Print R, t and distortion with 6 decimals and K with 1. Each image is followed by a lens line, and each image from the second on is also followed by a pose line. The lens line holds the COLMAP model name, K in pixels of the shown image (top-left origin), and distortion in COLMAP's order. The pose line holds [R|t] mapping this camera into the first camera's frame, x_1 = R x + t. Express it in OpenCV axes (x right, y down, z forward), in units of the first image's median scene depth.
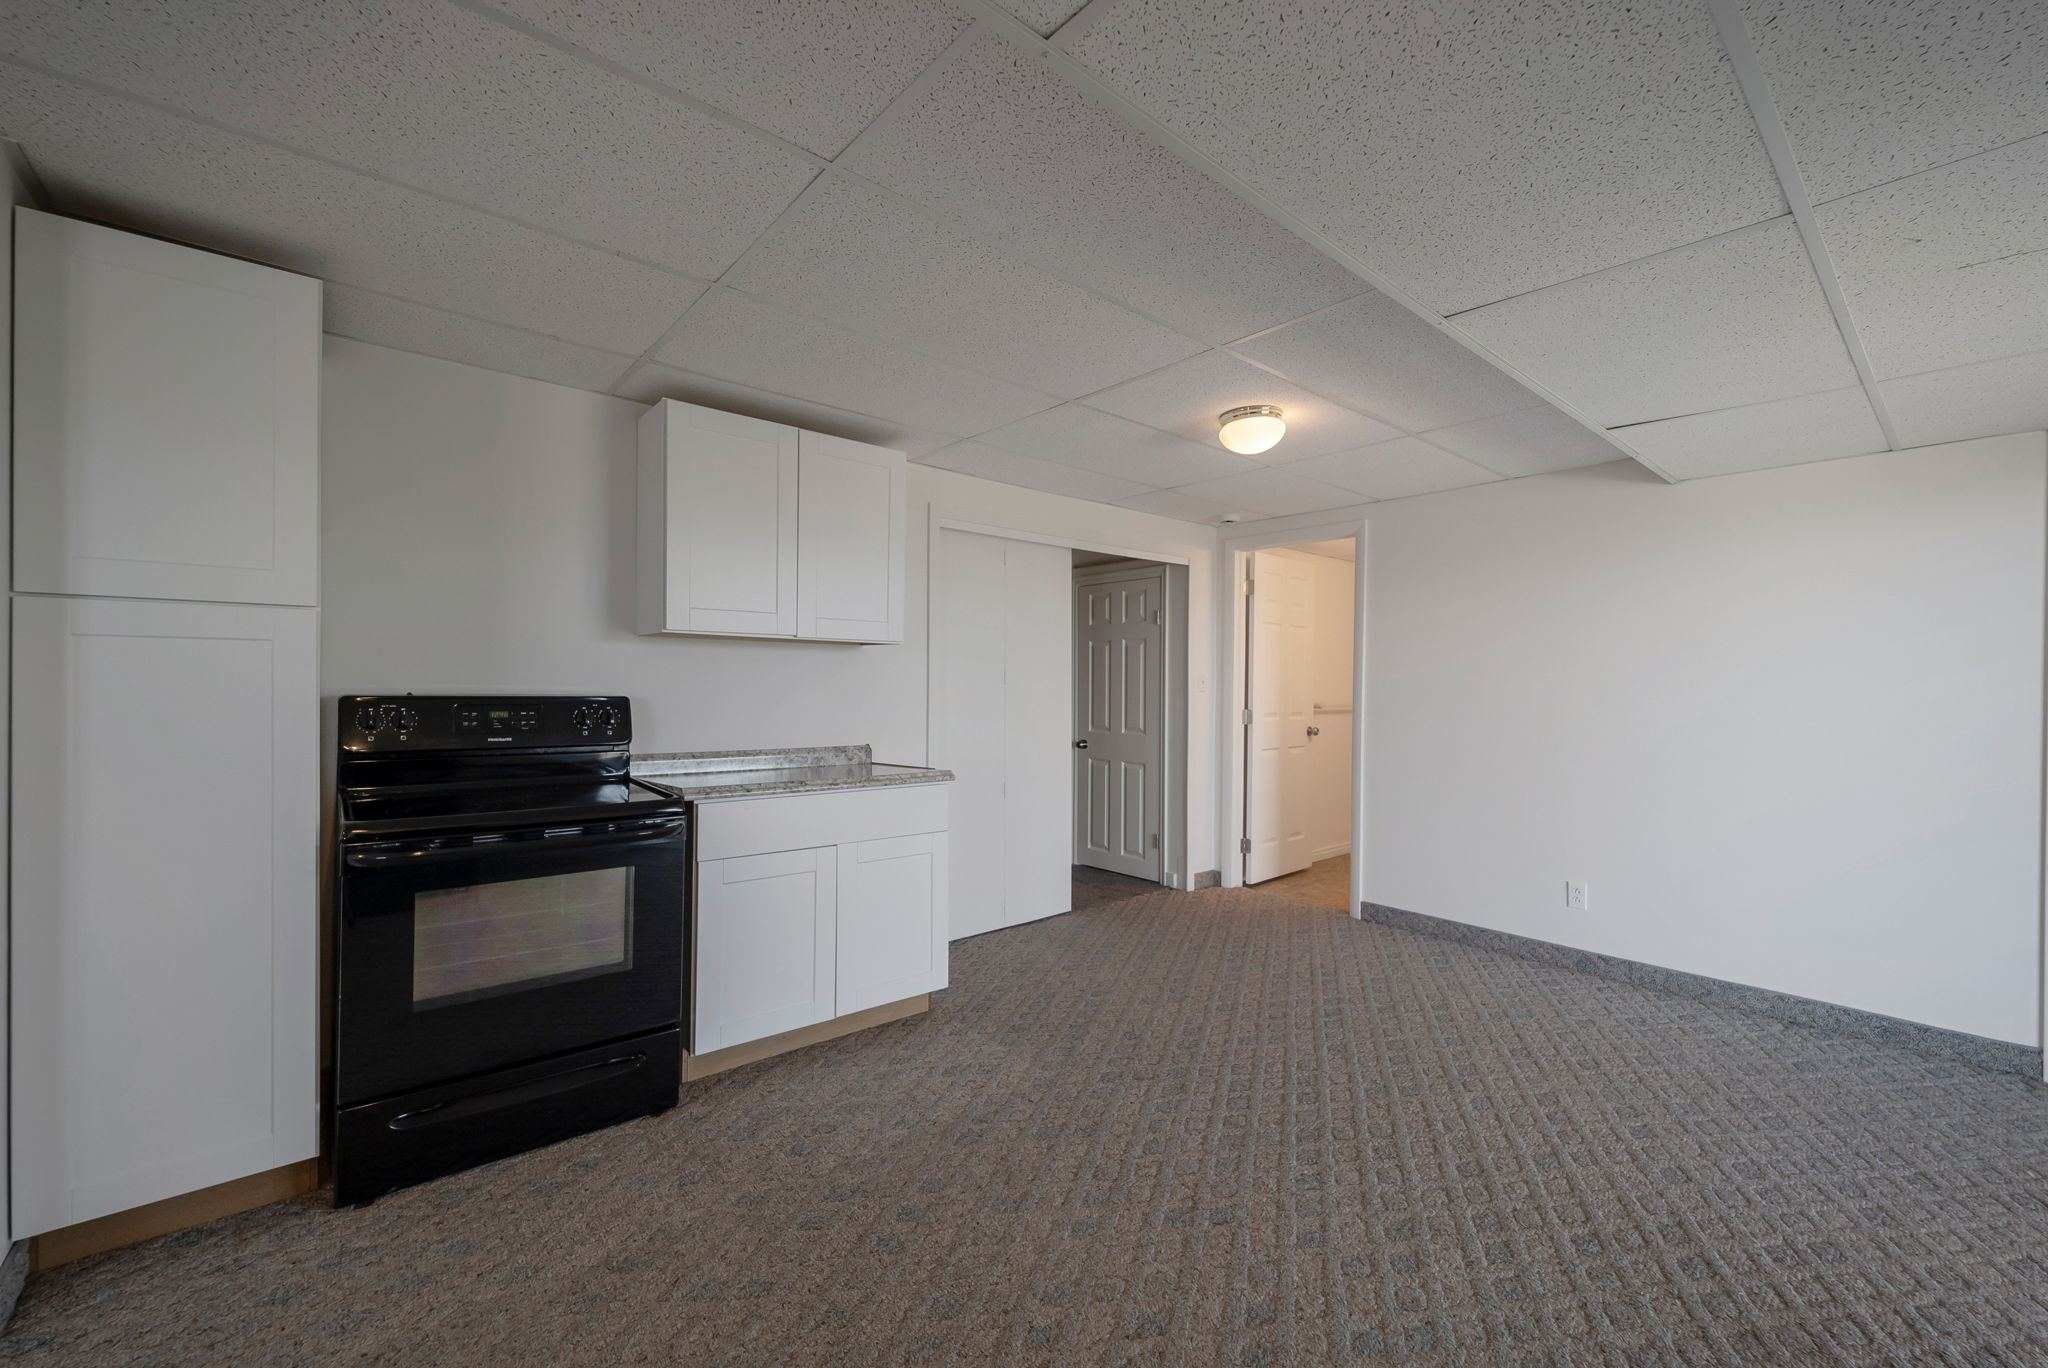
lens RADIAL K [[827.2, 0, 1029.4], [0, 827.2, 677.6], [0, 0, 1]] dist [0.003872, 0.000152]
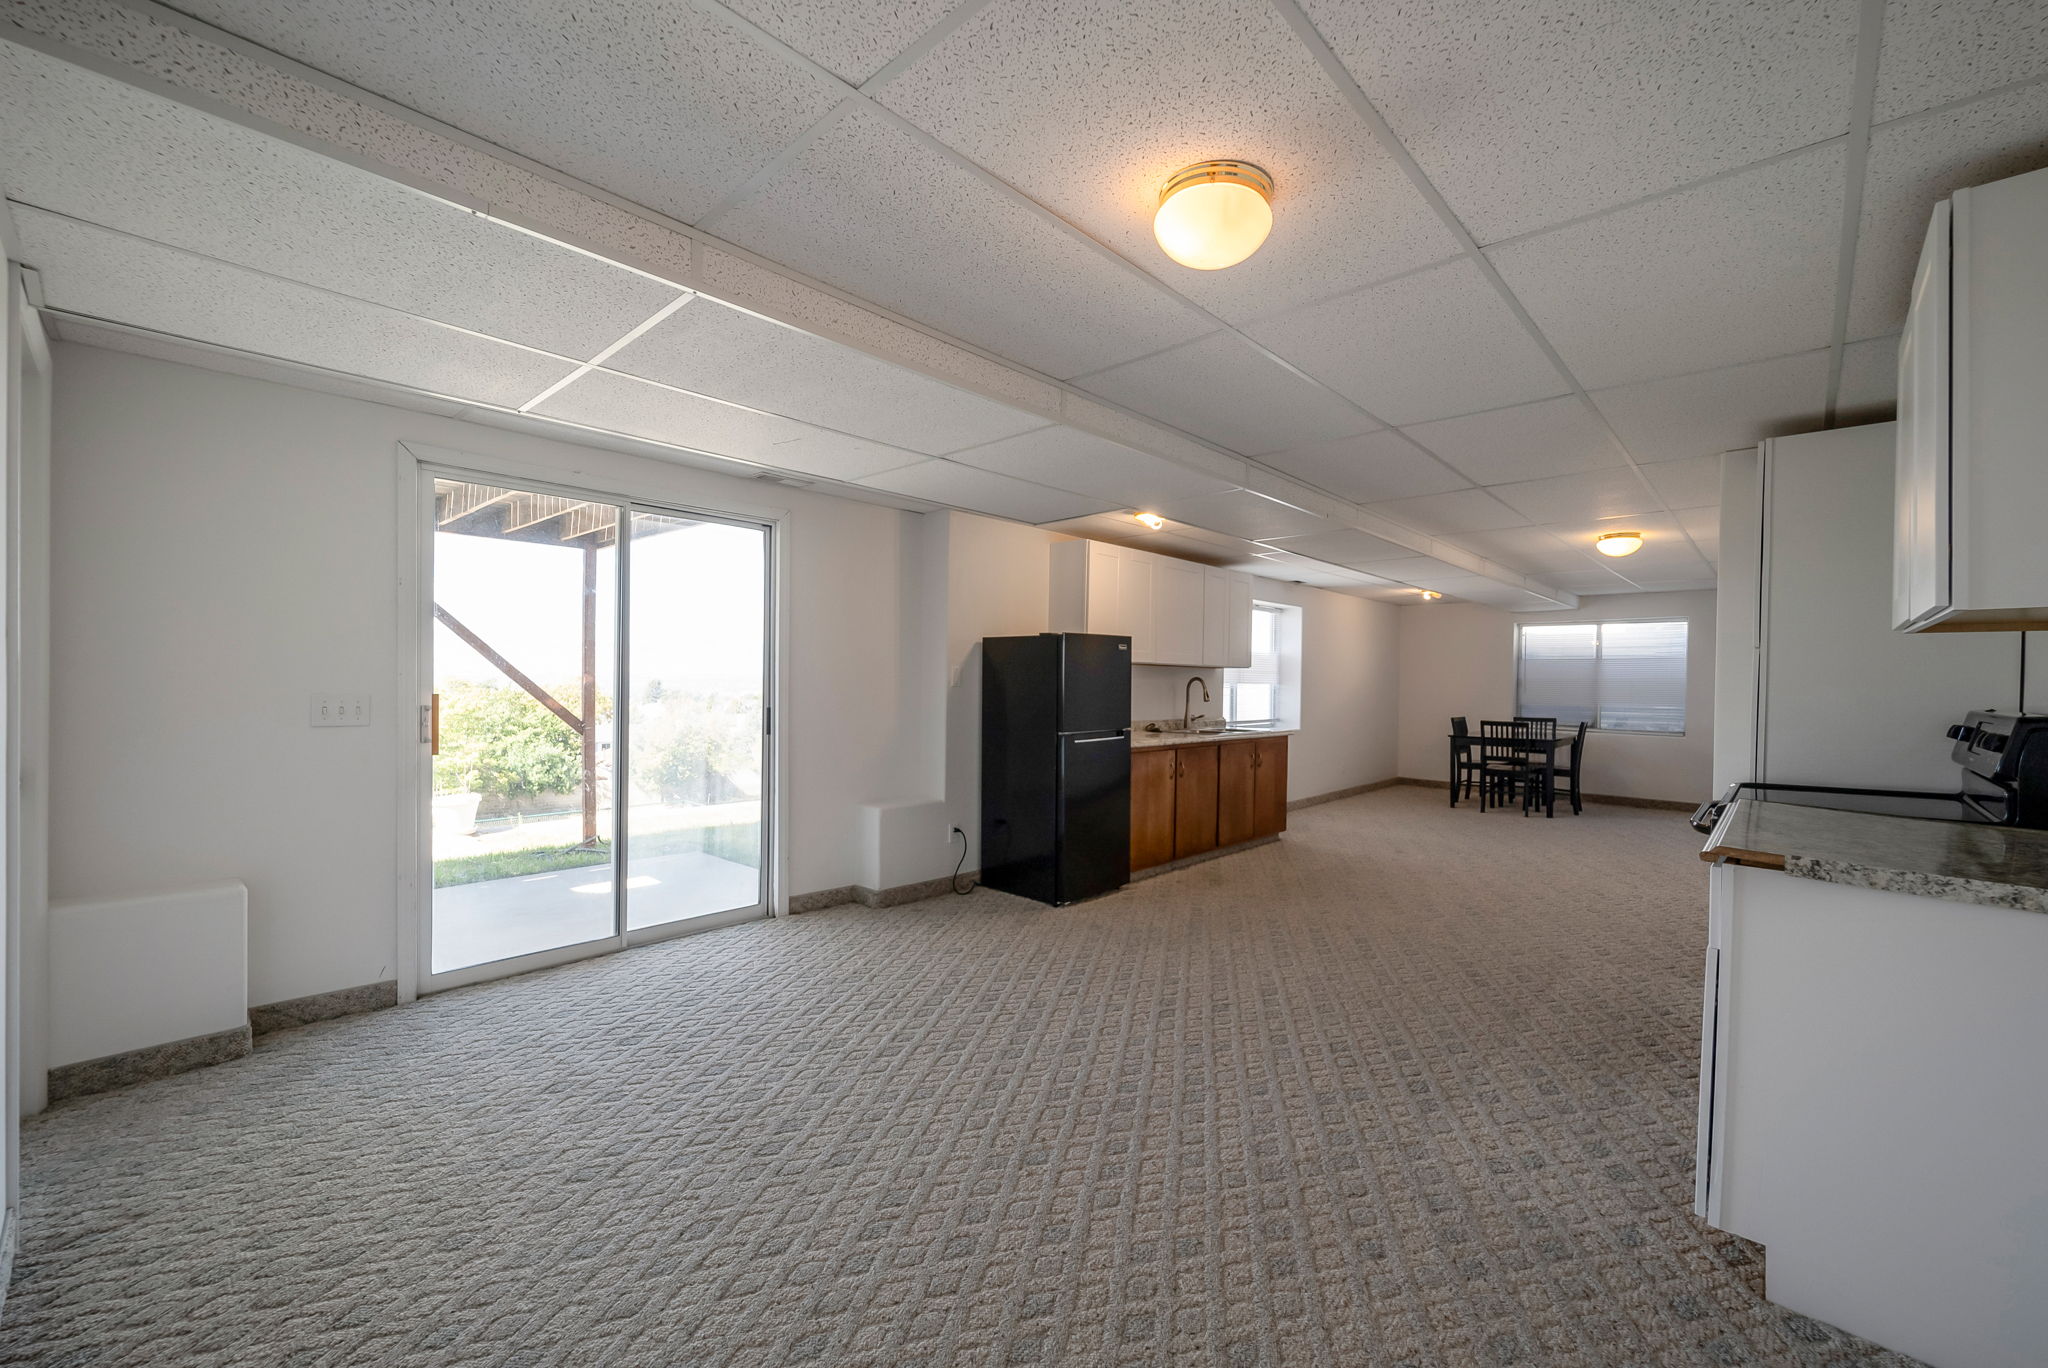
lens RADIAL K [[827.2, 0, 1029.9], [0, 827.2, 684.7], [0, 0, 1]] dist [0.003872, 0.000152]
pose [[-0.993636, -0.024888, -0.109851, 0.451425], [-0.024425, 0.999686, -0.005561, 0.017249], [0.109955, -0.002842, -0.993933, 1.570977]]
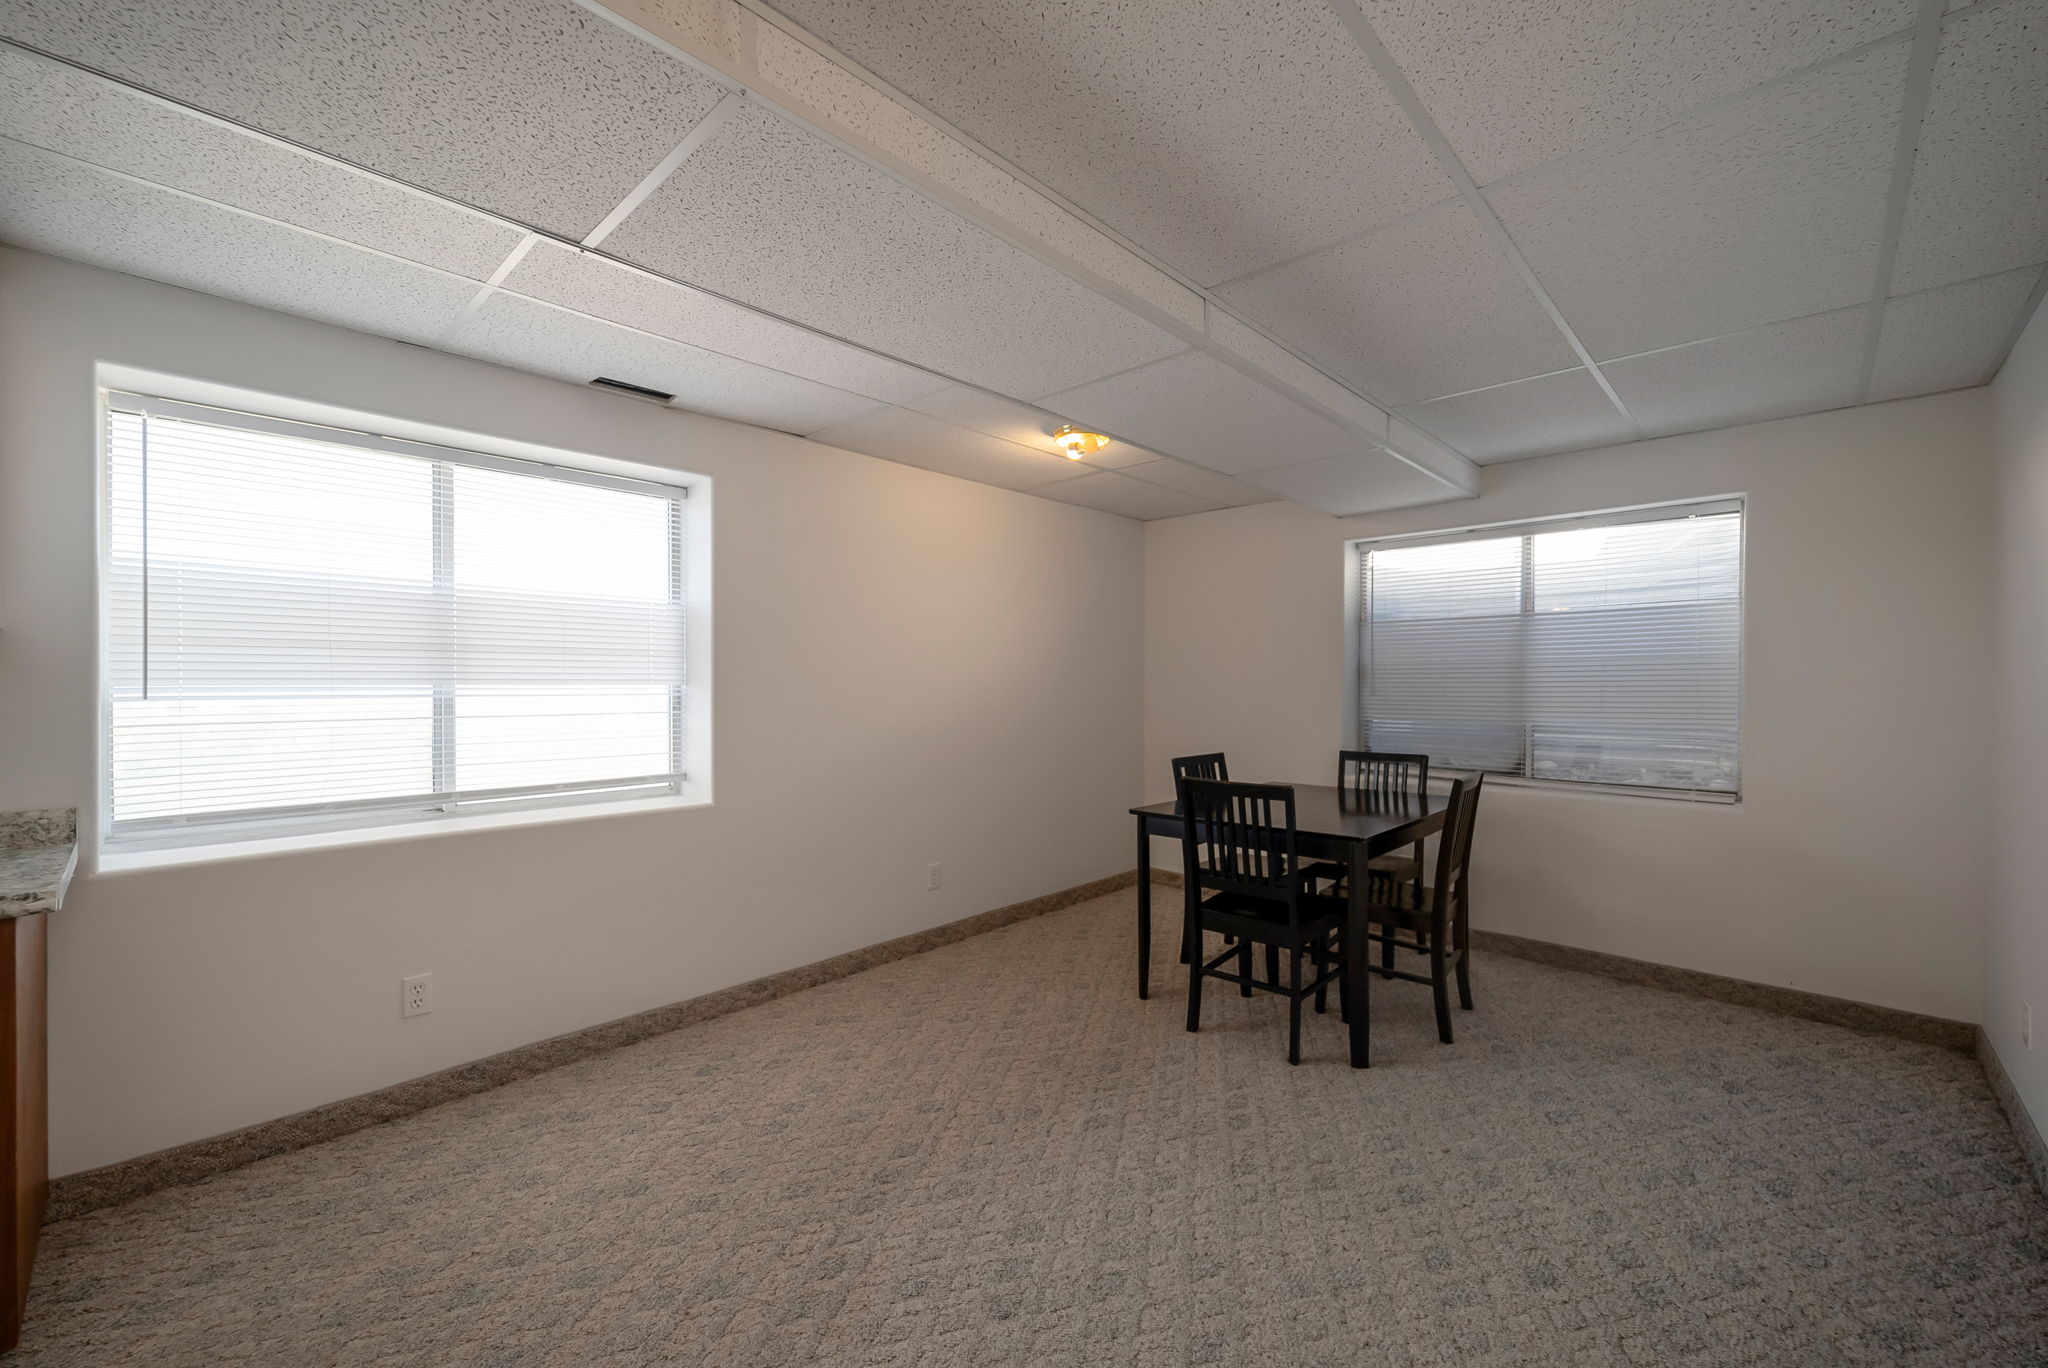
lens RADIAL K [[827.2, 0, 1012.0], [0, 827.2, 684.9], [0, 0, 1]] dist [0.003872, 0.000152]
pose [[-0.997314, -0.013902, -0.071916, -1.016597], [-0.013699, 0.999901, -0.003314, -0.018765], [0.071955, -0.002320, -0.997405, 0.060084]]
